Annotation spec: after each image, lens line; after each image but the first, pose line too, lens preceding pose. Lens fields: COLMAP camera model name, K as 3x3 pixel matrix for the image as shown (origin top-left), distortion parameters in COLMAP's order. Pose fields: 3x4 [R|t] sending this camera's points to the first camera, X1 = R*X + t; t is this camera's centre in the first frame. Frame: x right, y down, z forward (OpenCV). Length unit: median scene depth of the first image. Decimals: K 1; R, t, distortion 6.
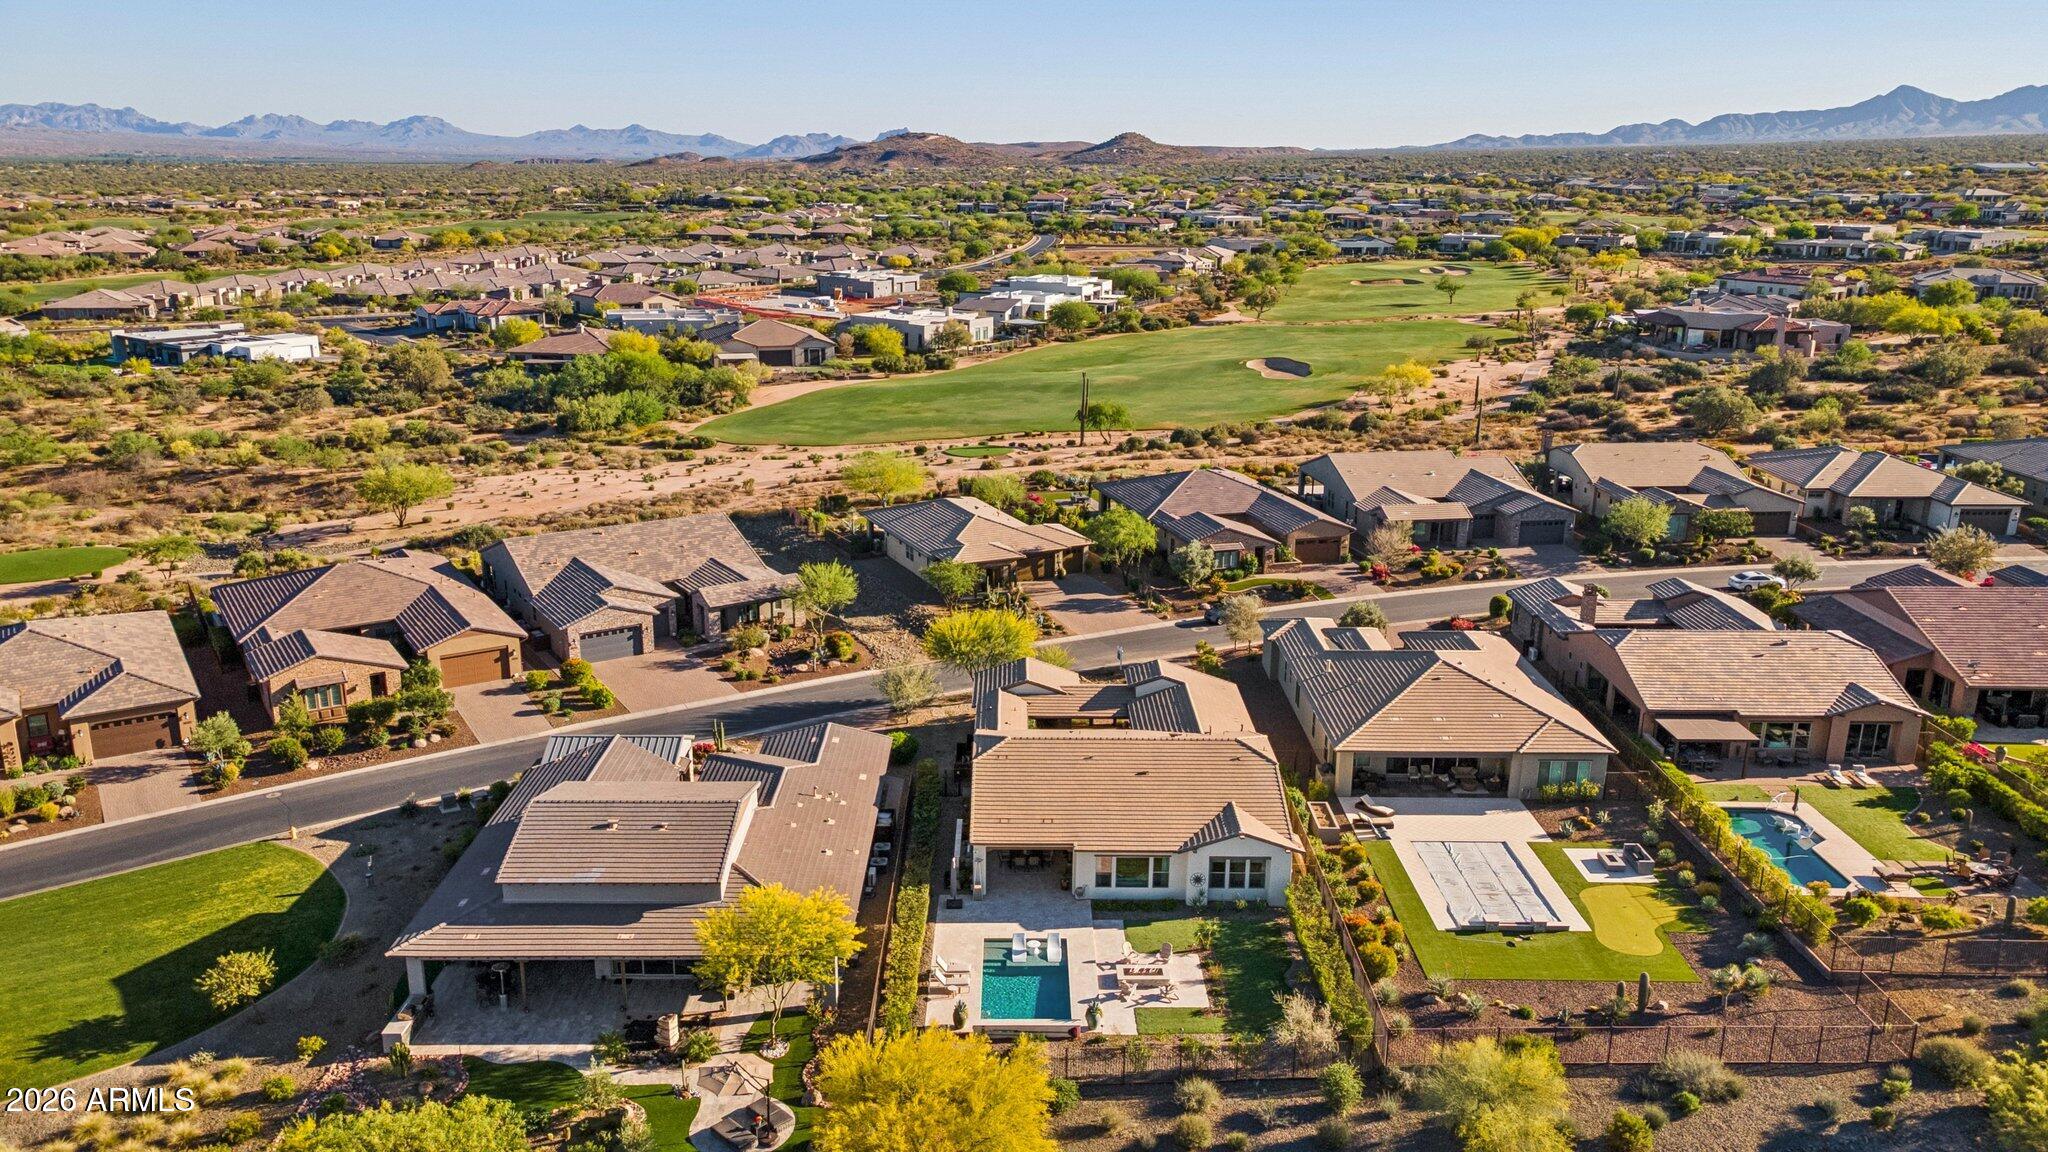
lens RADIAL K [[1521.3, 0, 1039.9], [0, 1521.3, 588.8], [0, 0, 1]] dist [0.049407, -0.000041]
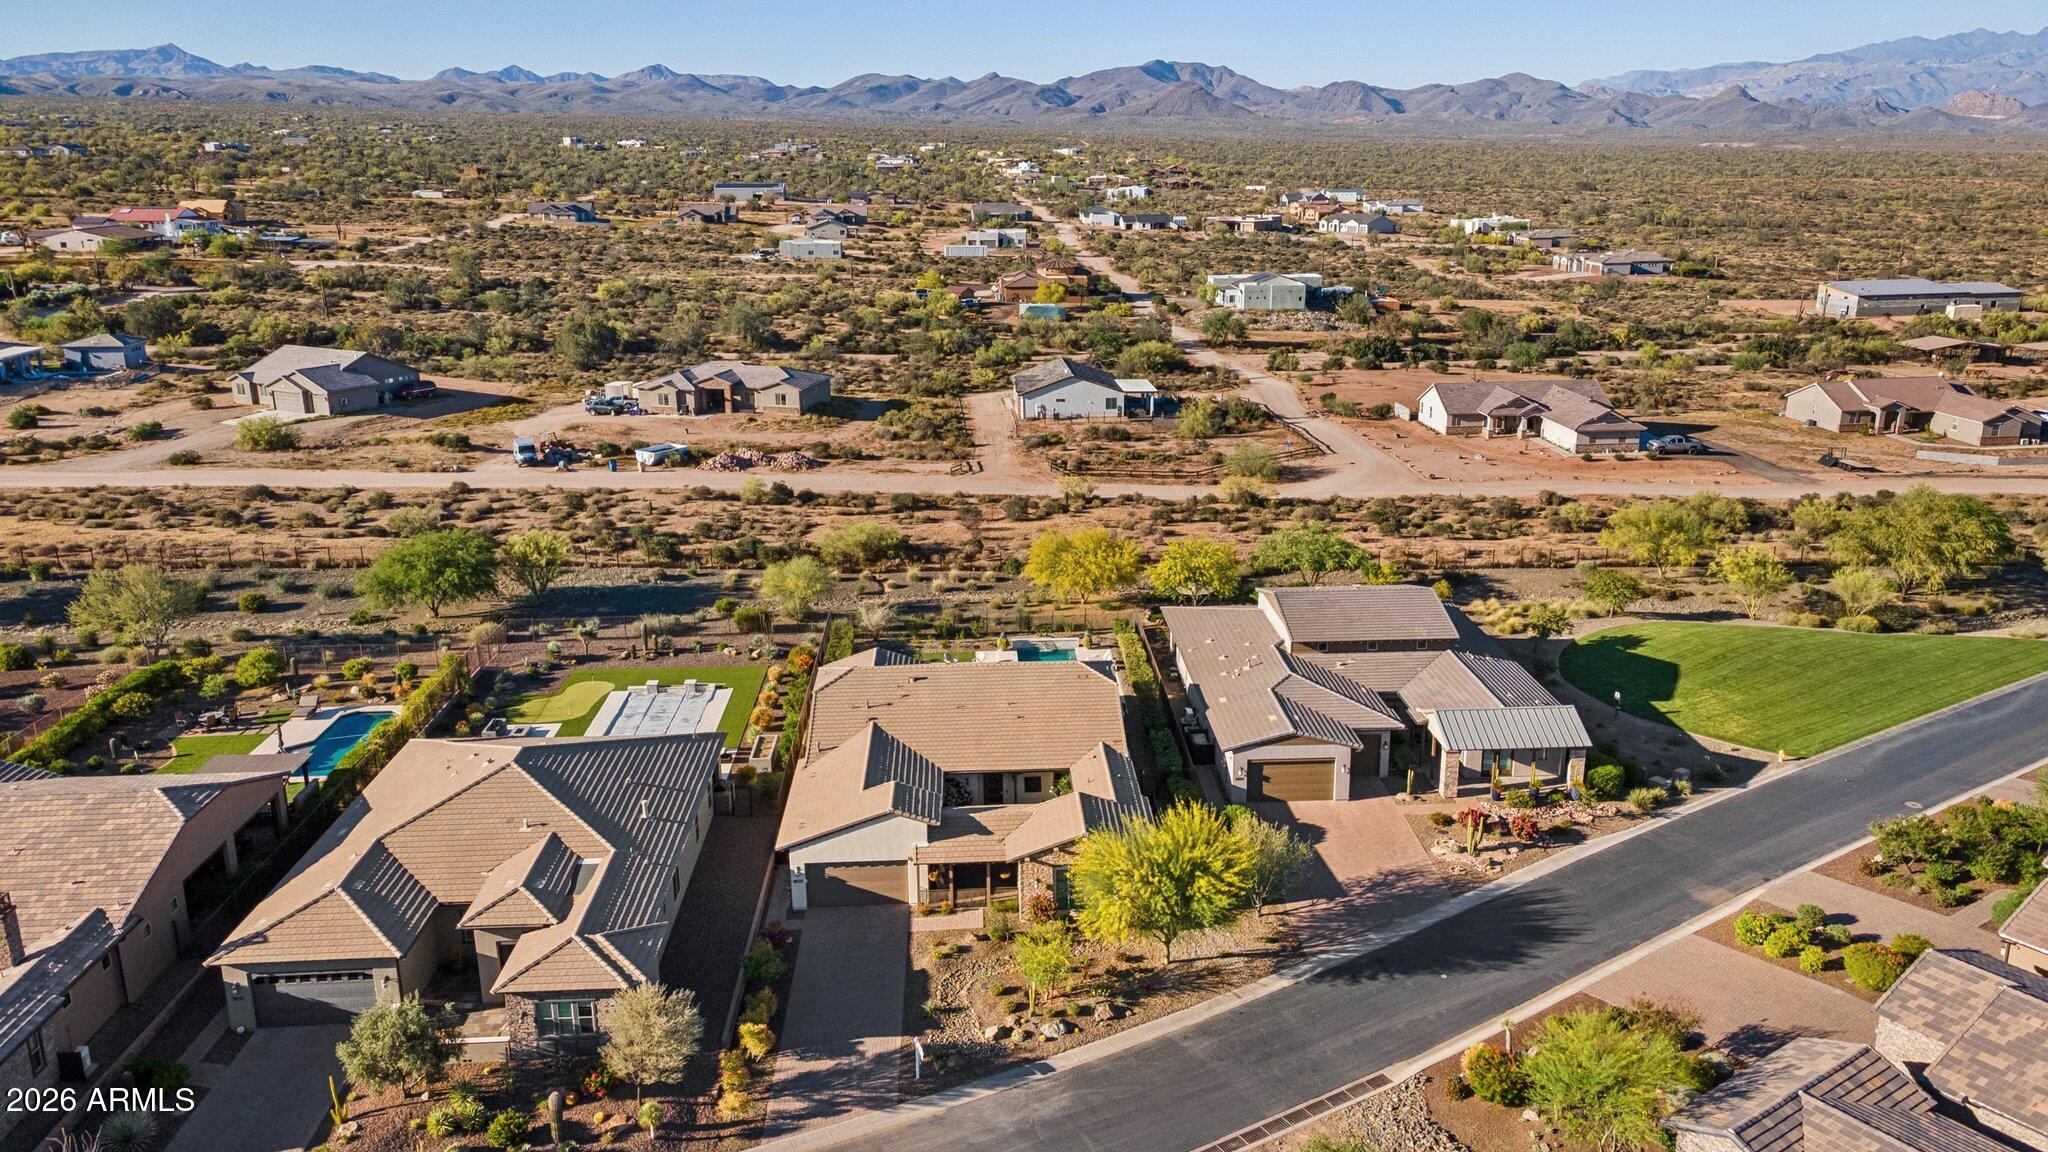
lens RADIAL K [[1521.3, 0, 1039.9], [0, 1521.3, 588.8], [0, 0, 1]] dist [0.049407, -0.000041]
pose [[-0.999359, 0.005252, -0.035404, 0.036642], [-0.014715, 0.841422, 0.540178, -0.435053], [0.032626, 0.540353, -0.840806, 1.627272]]
